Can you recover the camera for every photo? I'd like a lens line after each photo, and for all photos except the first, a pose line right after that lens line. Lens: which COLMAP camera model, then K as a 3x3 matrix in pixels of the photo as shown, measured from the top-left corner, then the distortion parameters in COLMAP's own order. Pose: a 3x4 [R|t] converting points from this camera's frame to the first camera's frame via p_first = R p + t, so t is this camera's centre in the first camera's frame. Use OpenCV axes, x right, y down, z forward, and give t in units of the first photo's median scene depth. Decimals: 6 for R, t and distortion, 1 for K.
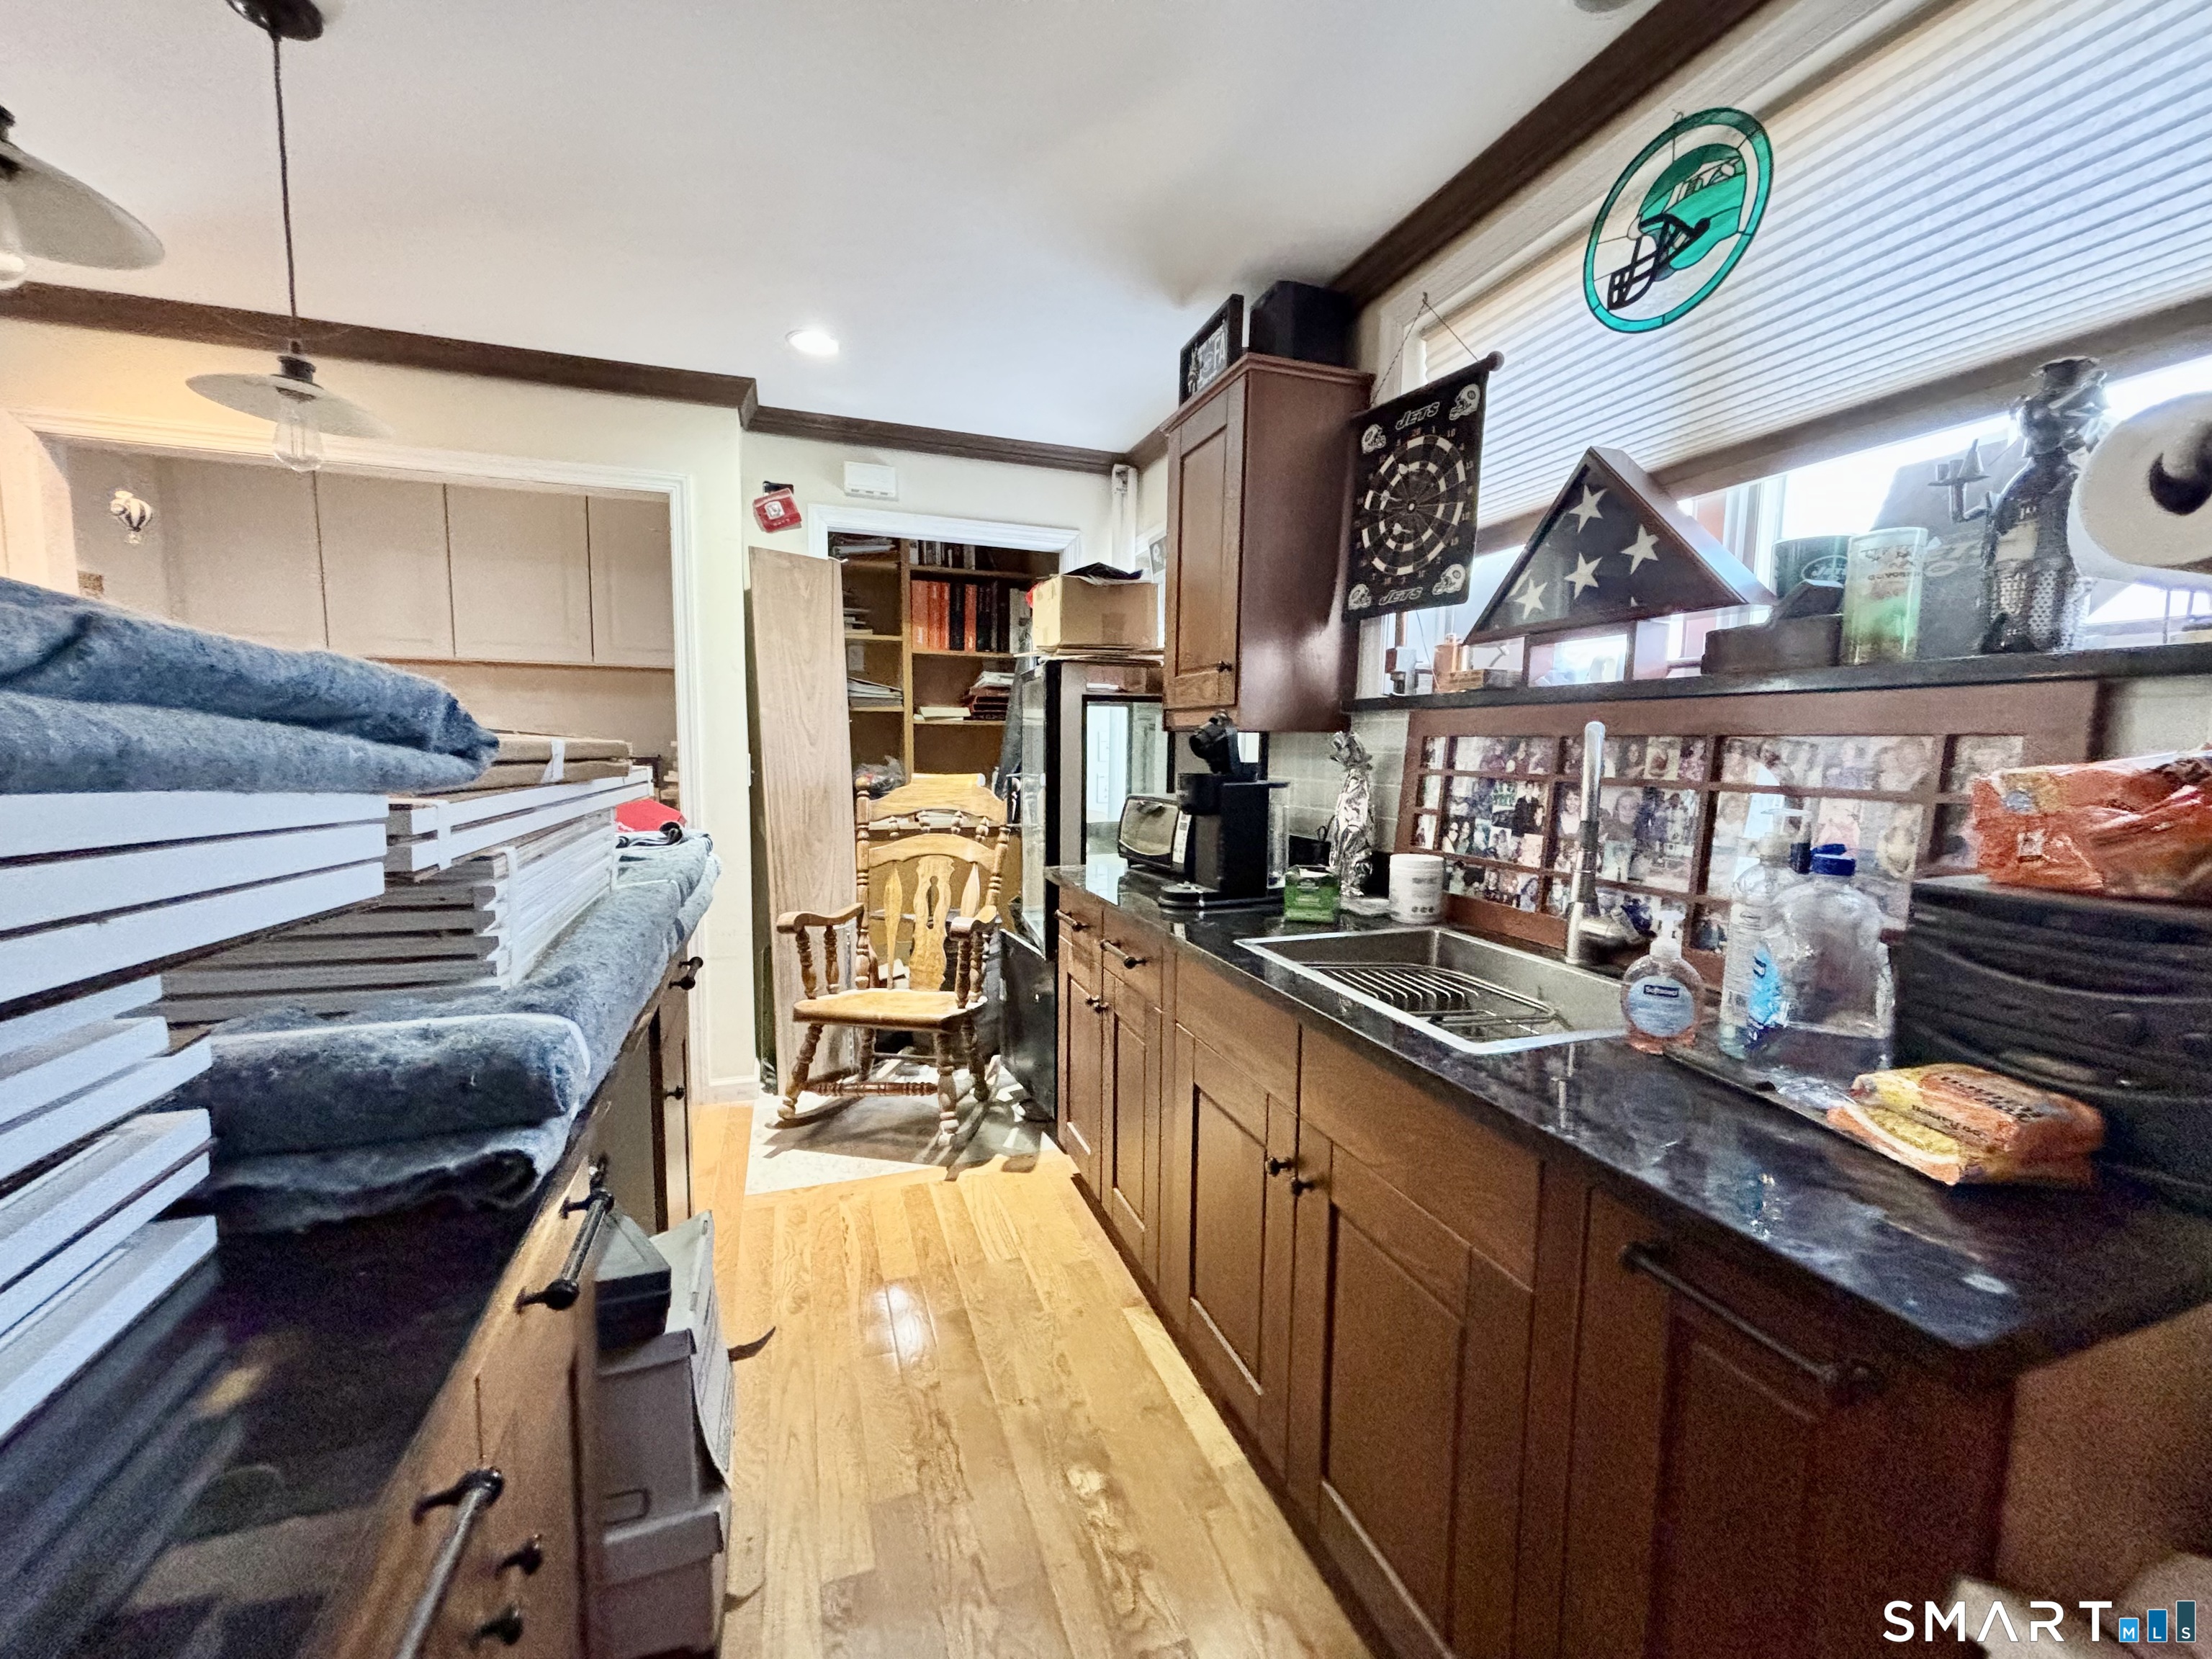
lens RADIAL K [[898.3, 0, 1104.5], [0, 898.3, 836.4], [0, 0, 1]] dist [0.003766, 0.000518]
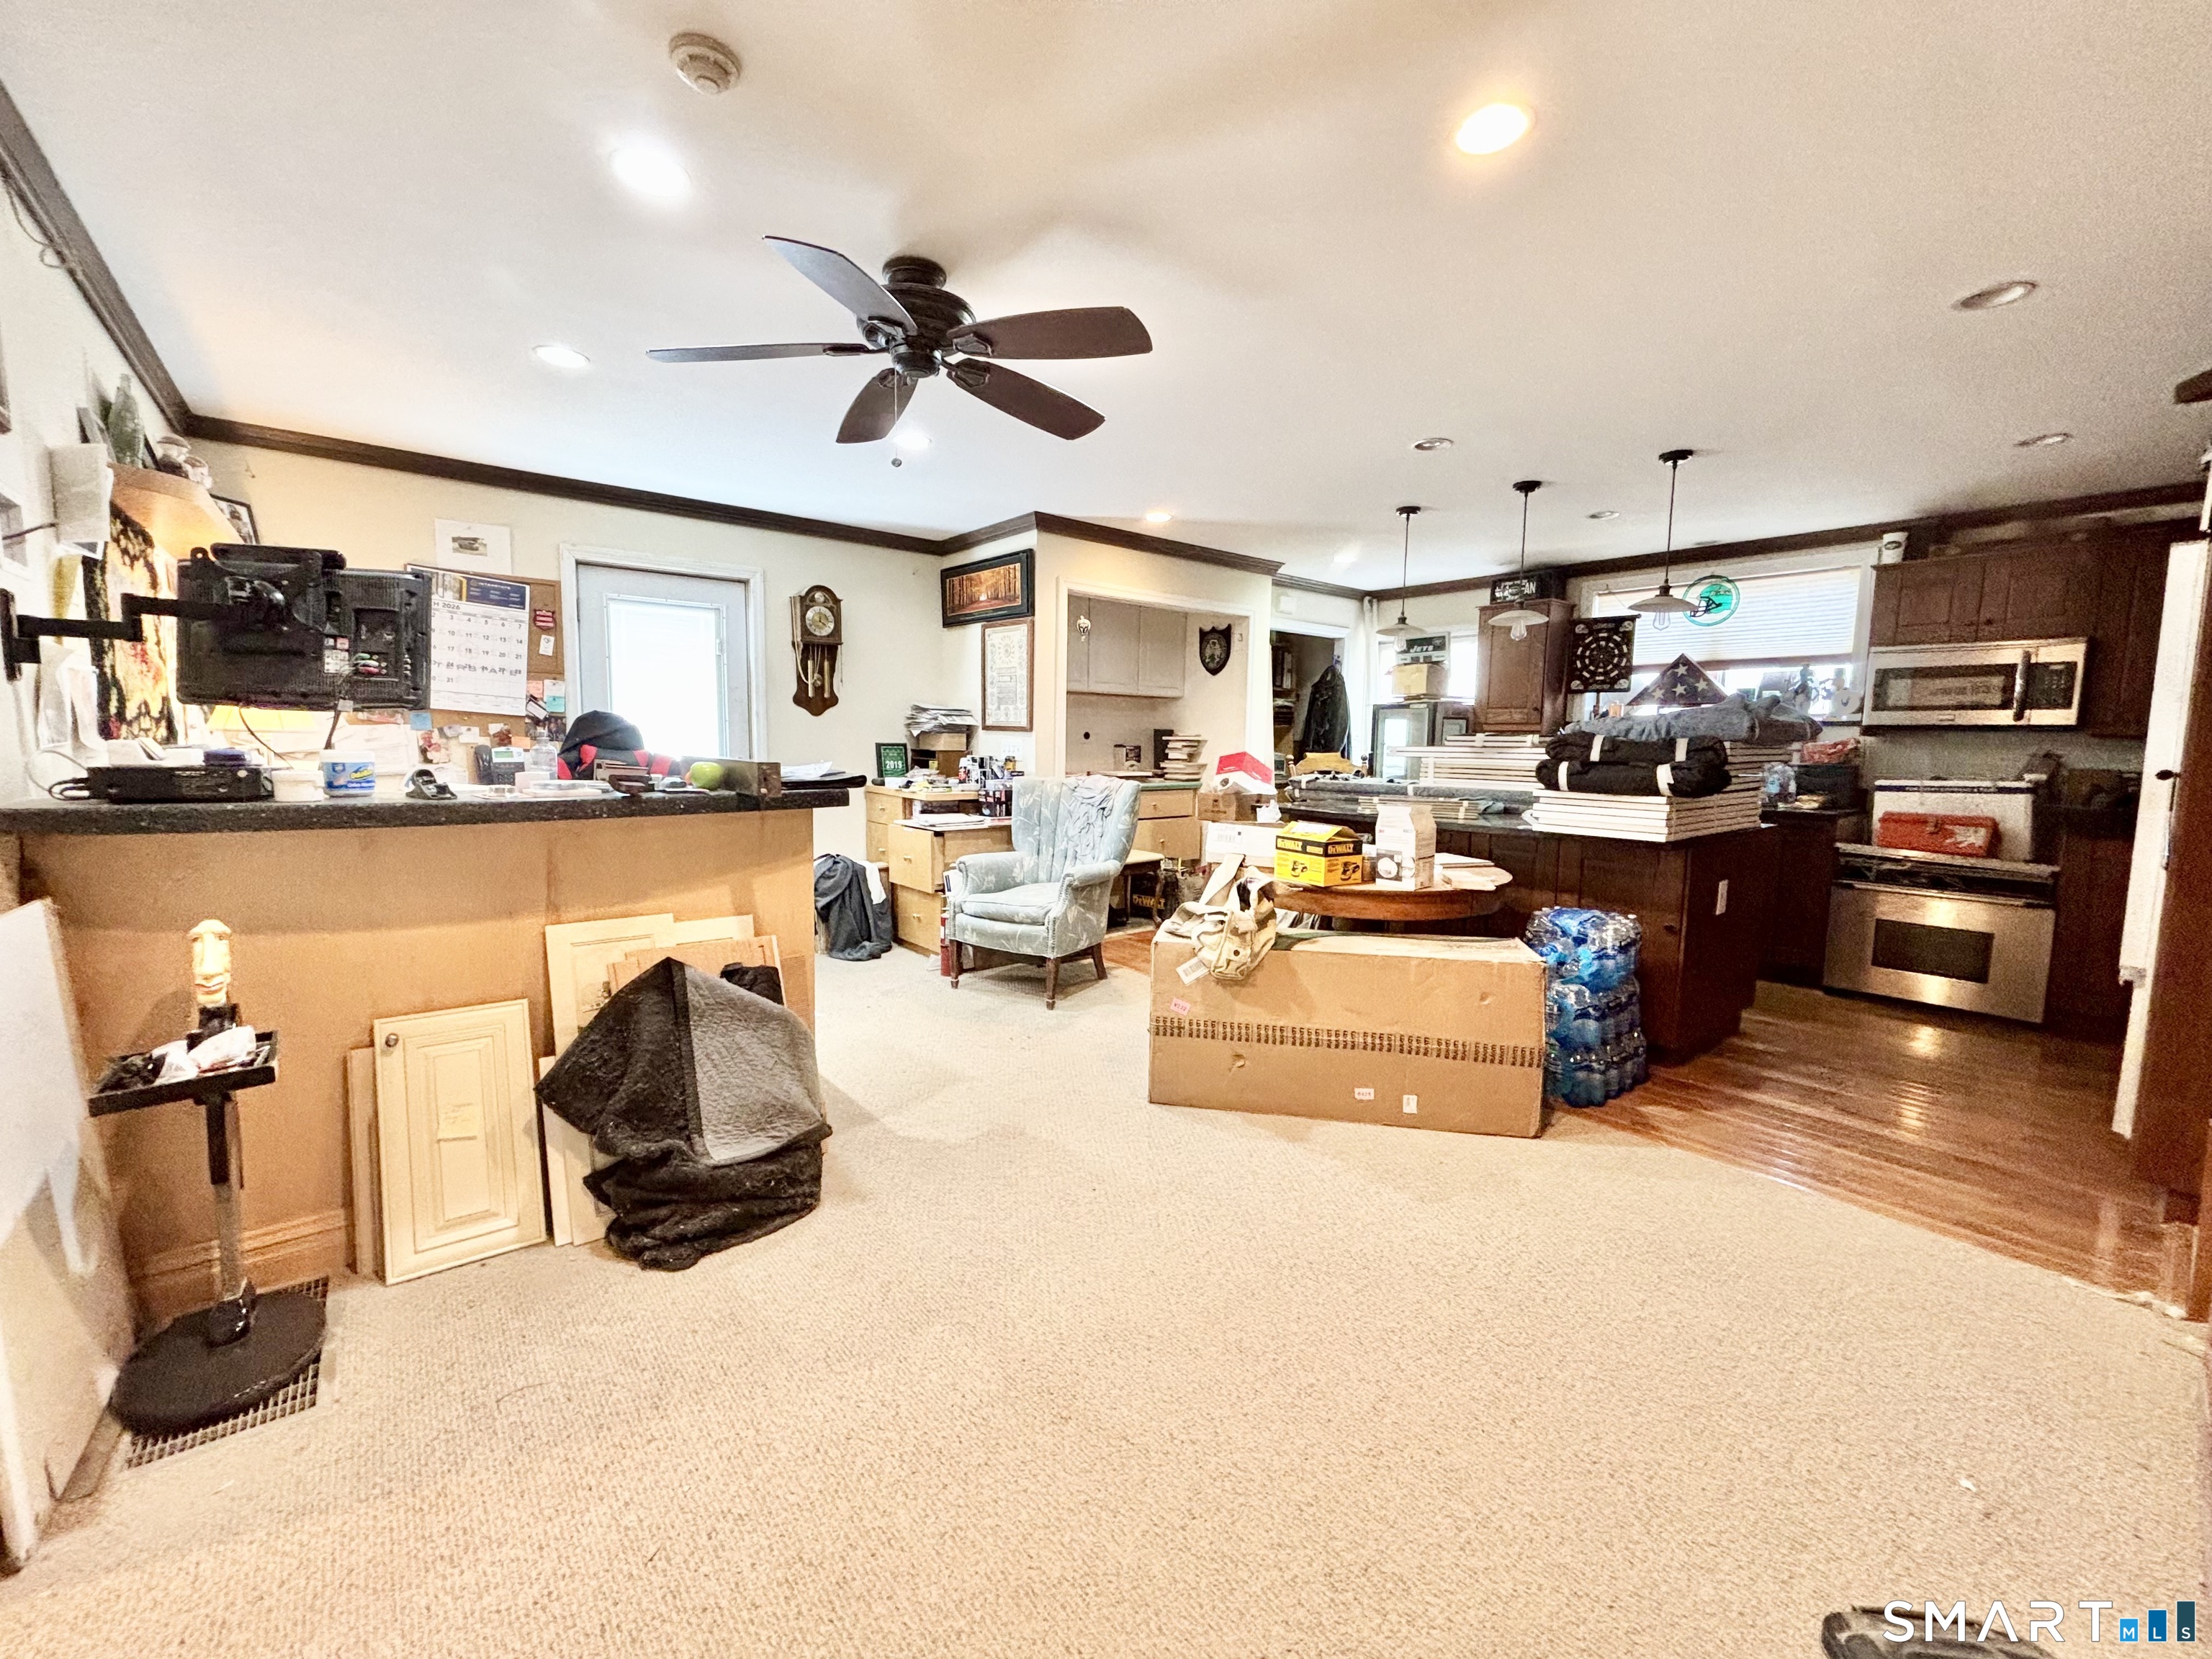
lens RADIAL K [[898.3, 0, 1111.3], [0, 898.3, 824.7], [0, 0, 1]] dist [0.003766, 0.000518]
pose [[0.938683, -0.033019, 0.343195, -2.207670], [0.034851, 0.999392, 0.000831, 0.120631], [-0.343014, 0.011181, 0.939264, -1.204812]]
